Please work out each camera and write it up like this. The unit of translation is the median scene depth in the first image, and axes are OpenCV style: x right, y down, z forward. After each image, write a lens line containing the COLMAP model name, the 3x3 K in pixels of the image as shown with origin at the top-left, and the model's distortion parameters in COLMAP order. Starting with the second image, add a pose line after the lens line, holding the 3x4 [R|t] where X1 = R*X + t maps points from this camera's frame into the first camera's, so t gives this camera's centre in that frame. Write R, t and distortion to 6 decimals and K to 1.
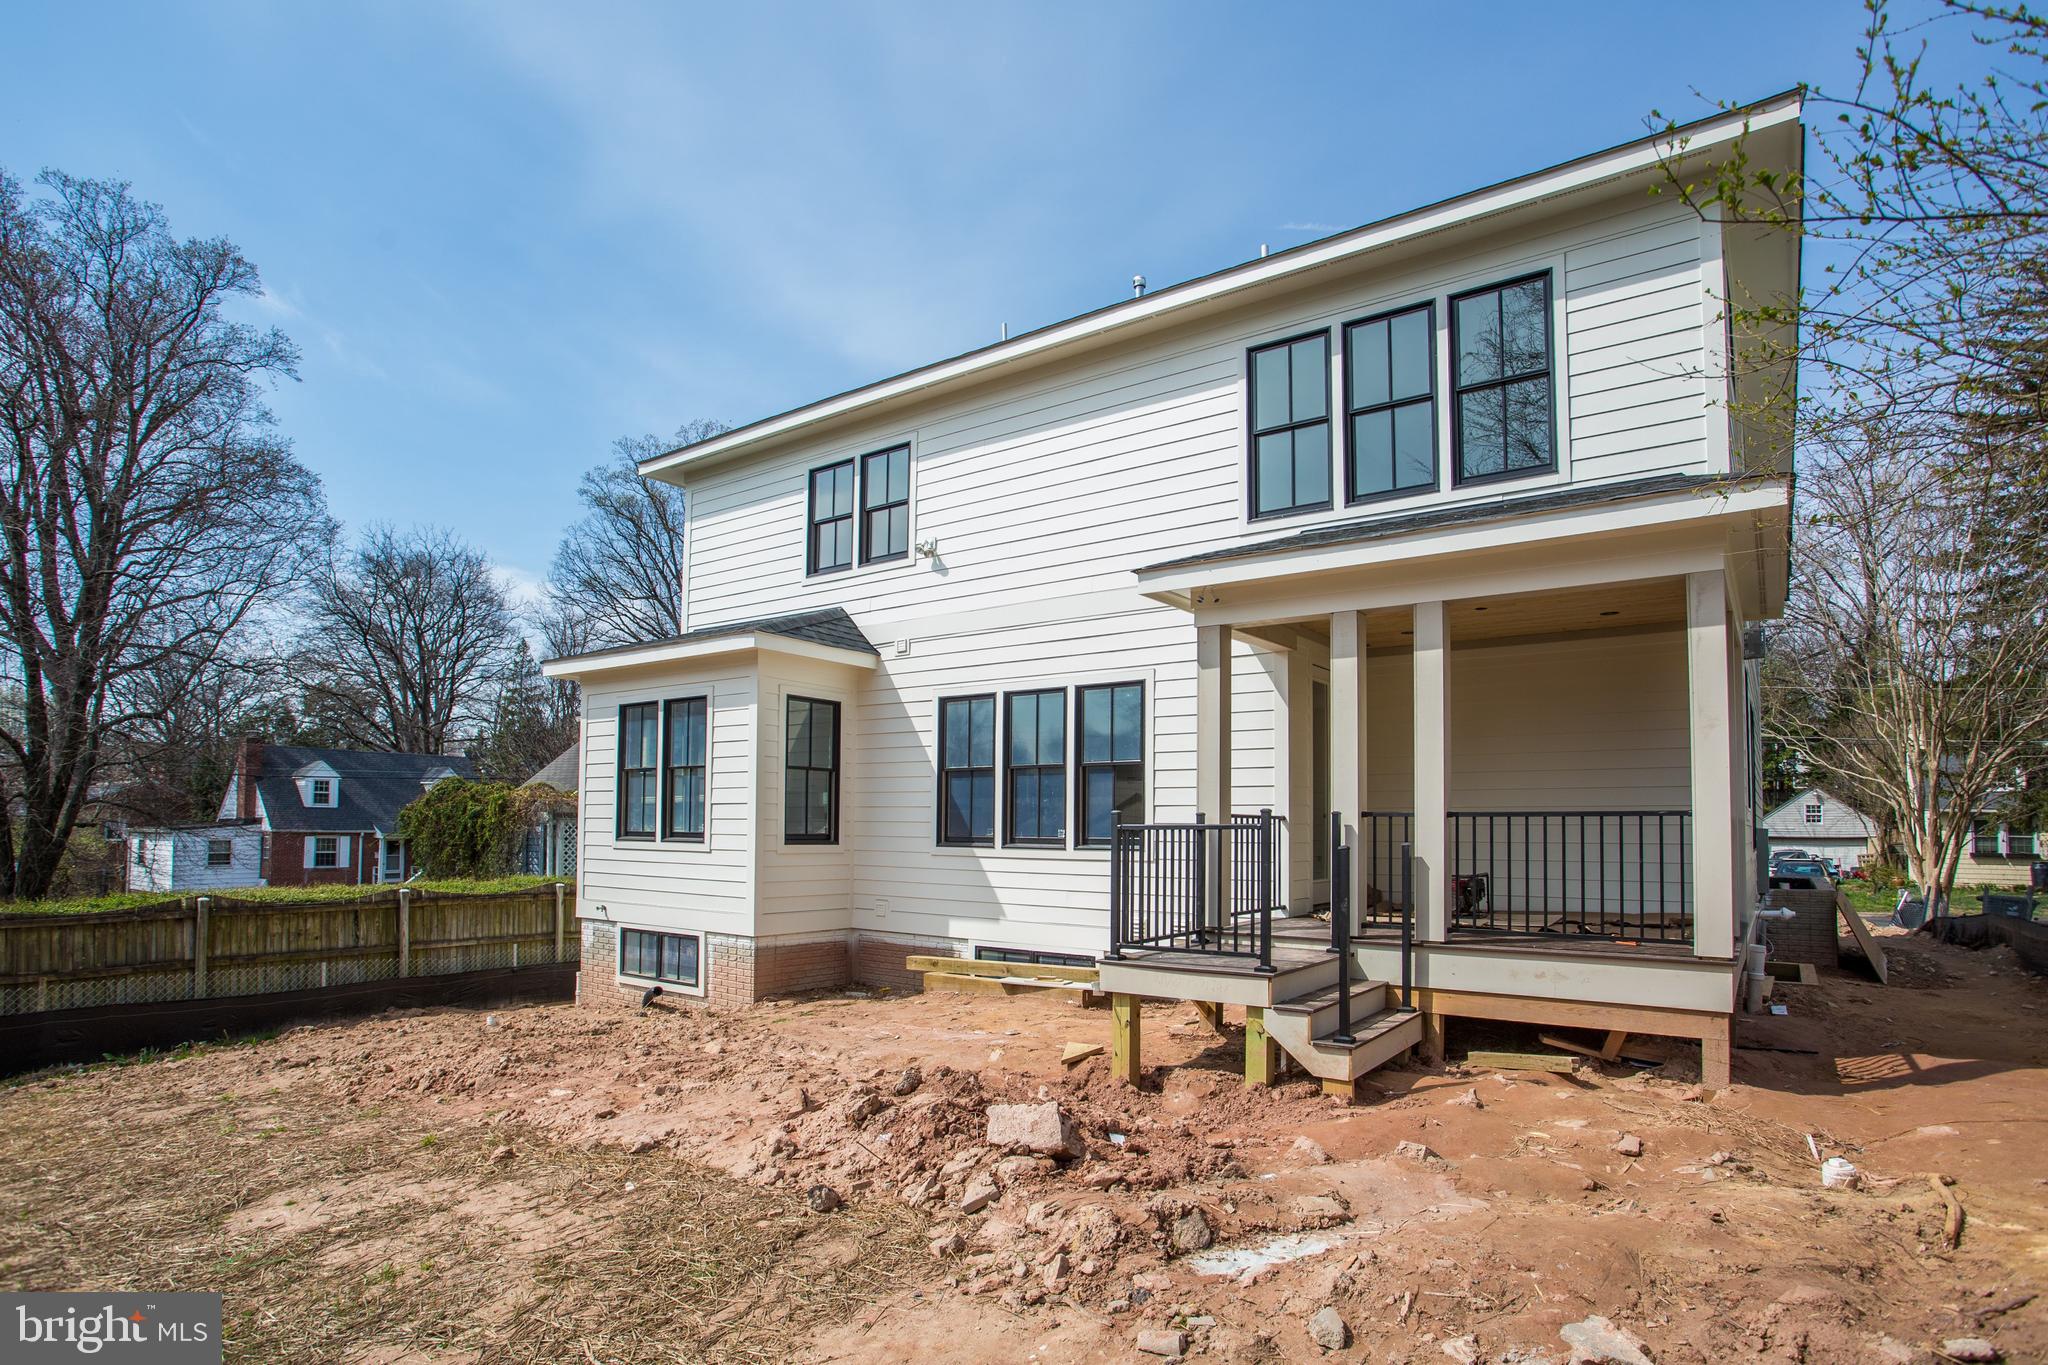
lens RADIAL K [[1036.3, 0, 1023.4], [0, 1036.3, 589.5], [0, 0, 1]] dist [-0.035402, -0.000063]
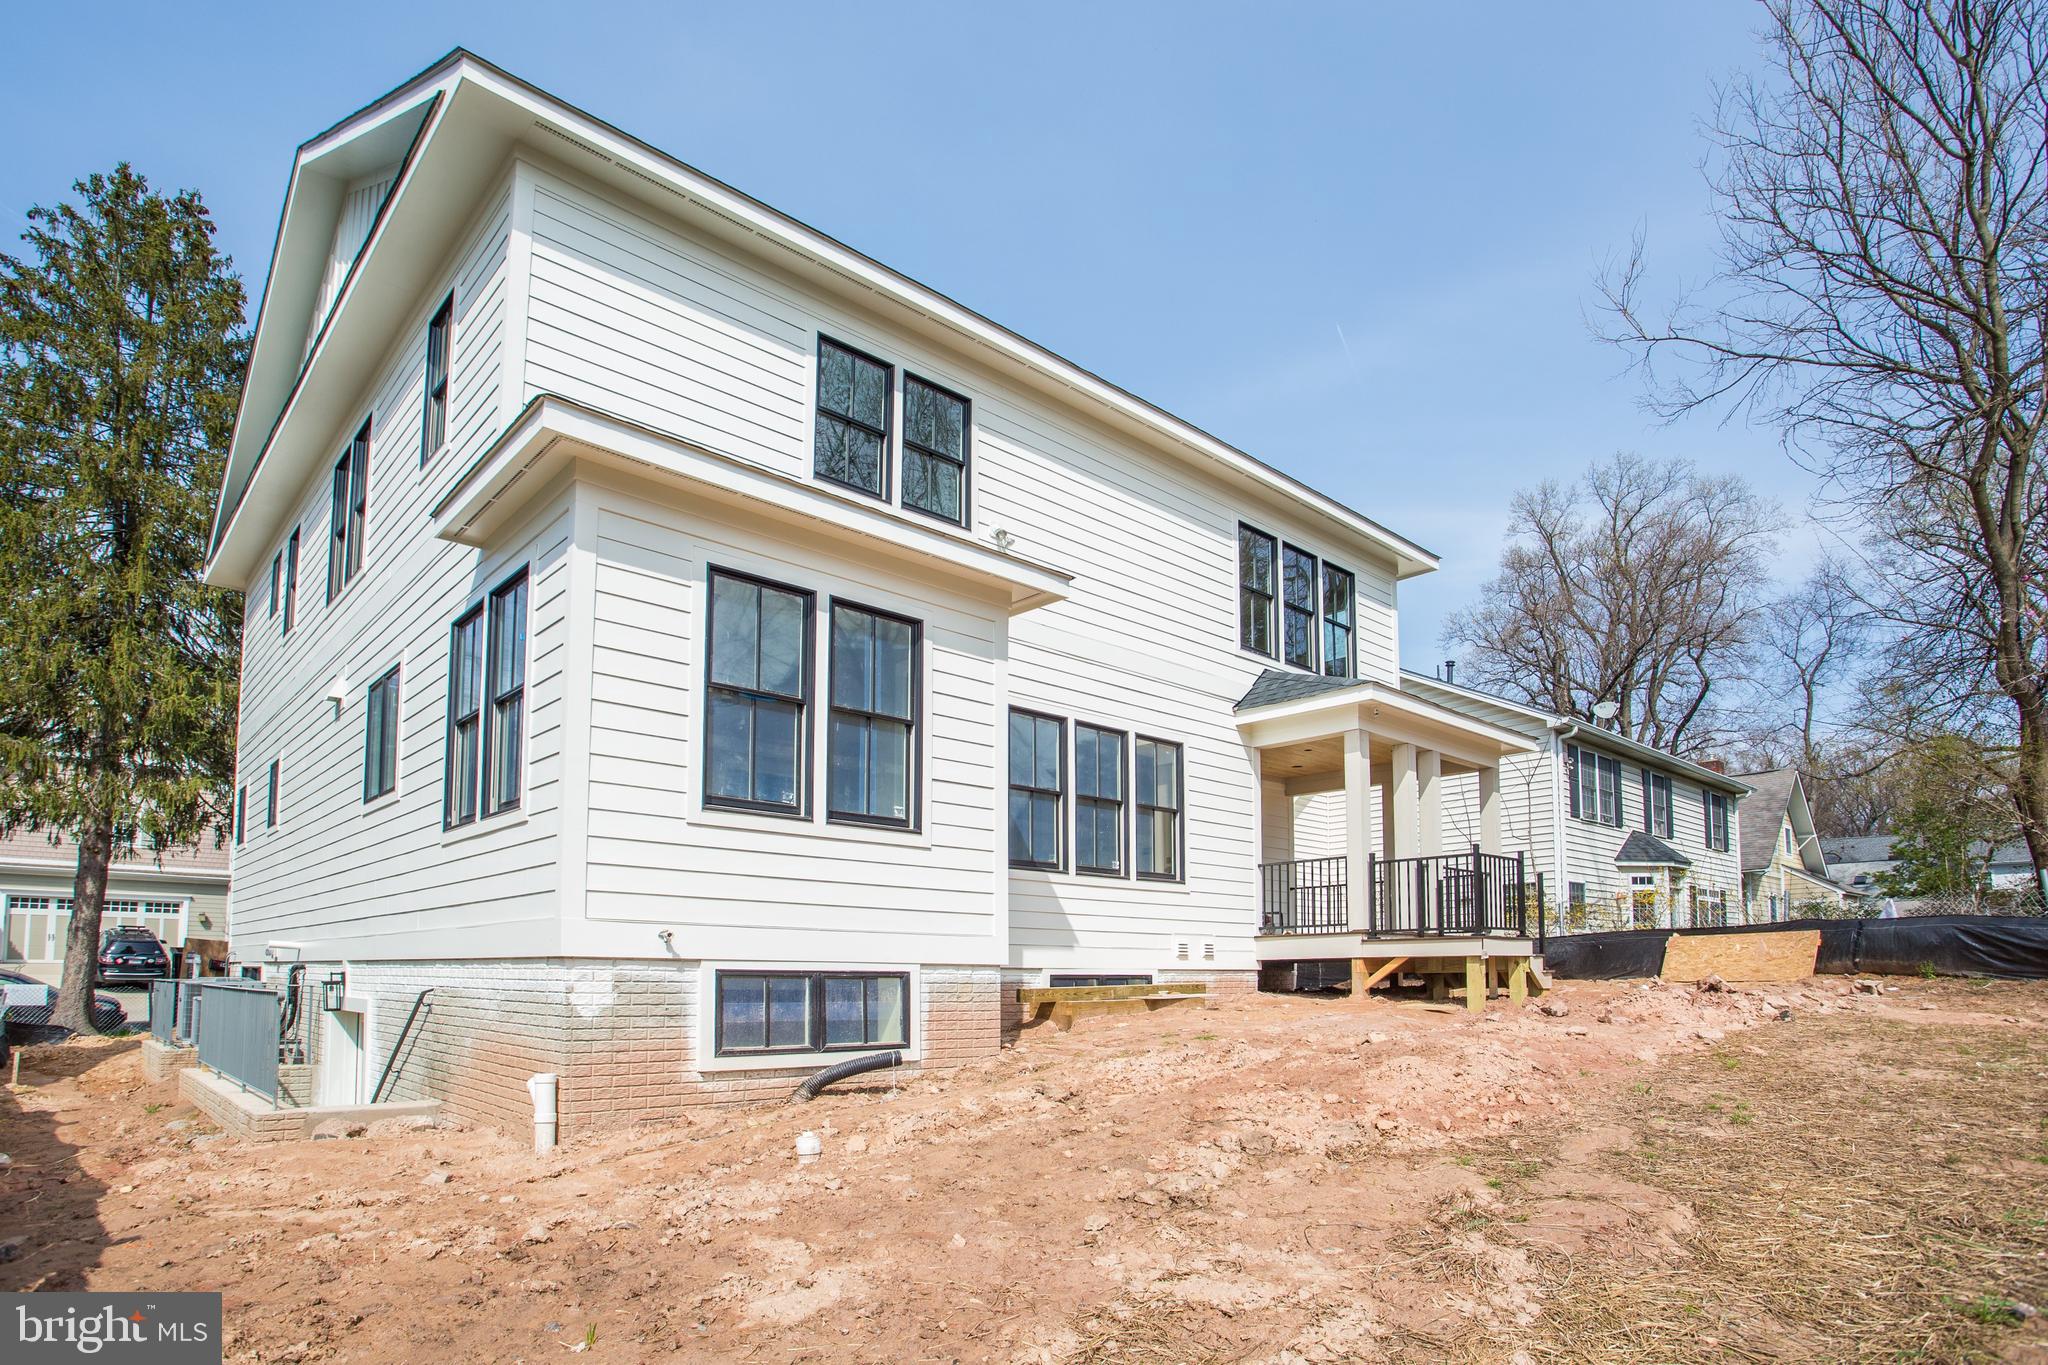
lens RADIAL K [[1081.2, 0, 1024.0], [0, 1081.2, 682.5], [0, 0, 1]] dist [-0.076711, -0.000001]
pose [[0.201916, 0.250193, 0.946907, -0.995317], [-0.225298, 0.952758, -0.203697, 0.282389], [-0.953137, -0.172207, 0.248745, 0.786576]]
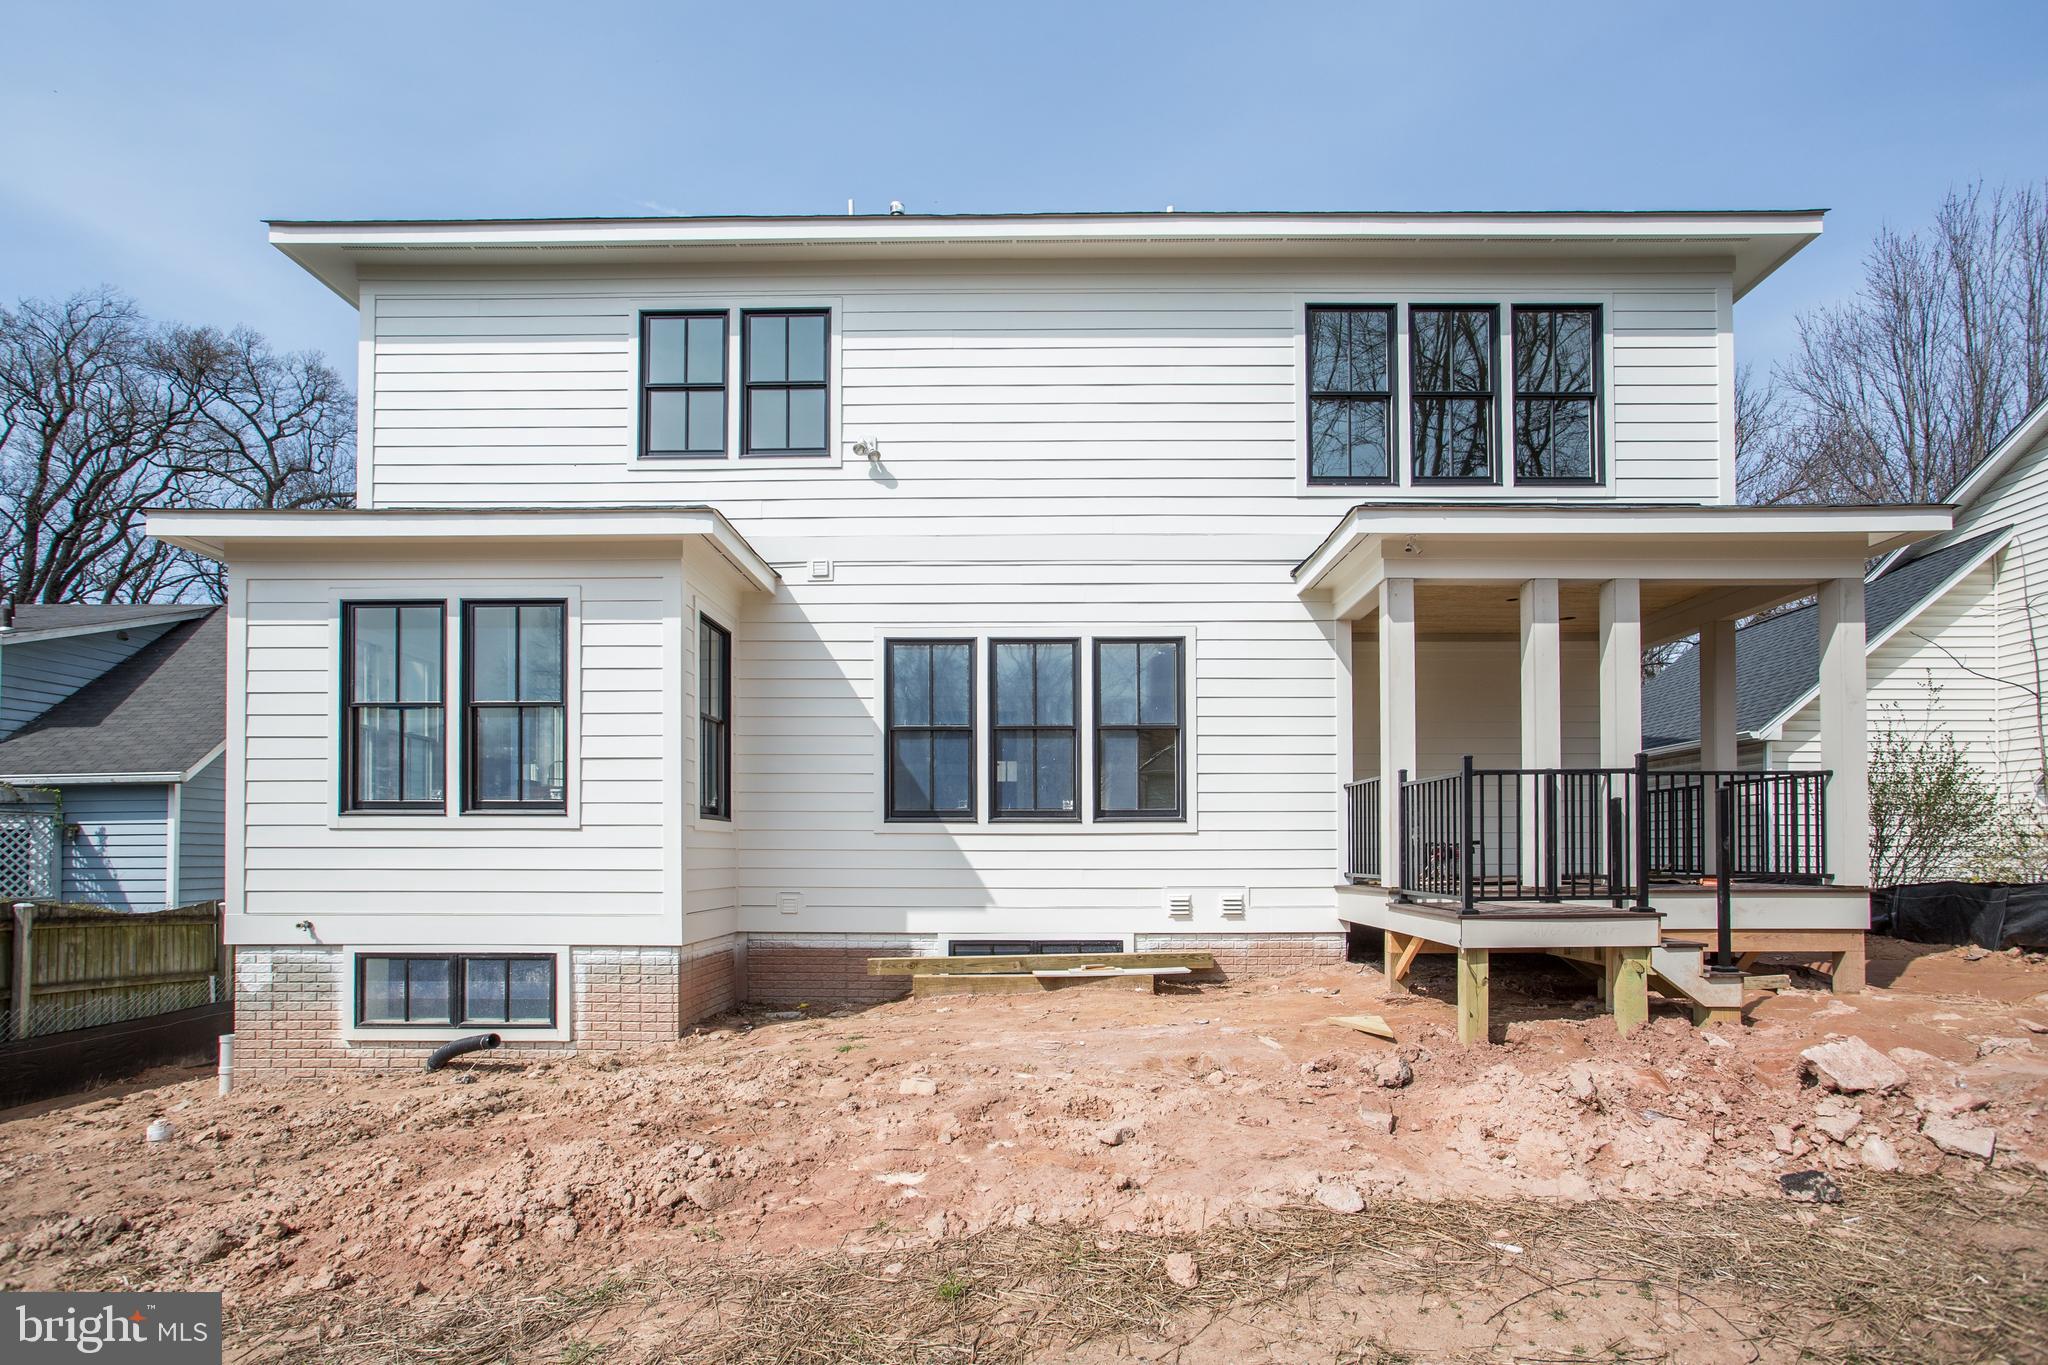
lens RADIAL K [[1055.2, 0, 1024.0], [0, 1055.2, 682.5], [0, 0, 1]] dist [-0.014225, 0.000188]
pose [[0.818212, 0.083915, 0.568760, -0.467591], [-0.121464, 0.992191, 0.028349, 0.105949], [-0.561940, -0.092279, 0.822015, 0.283510]]
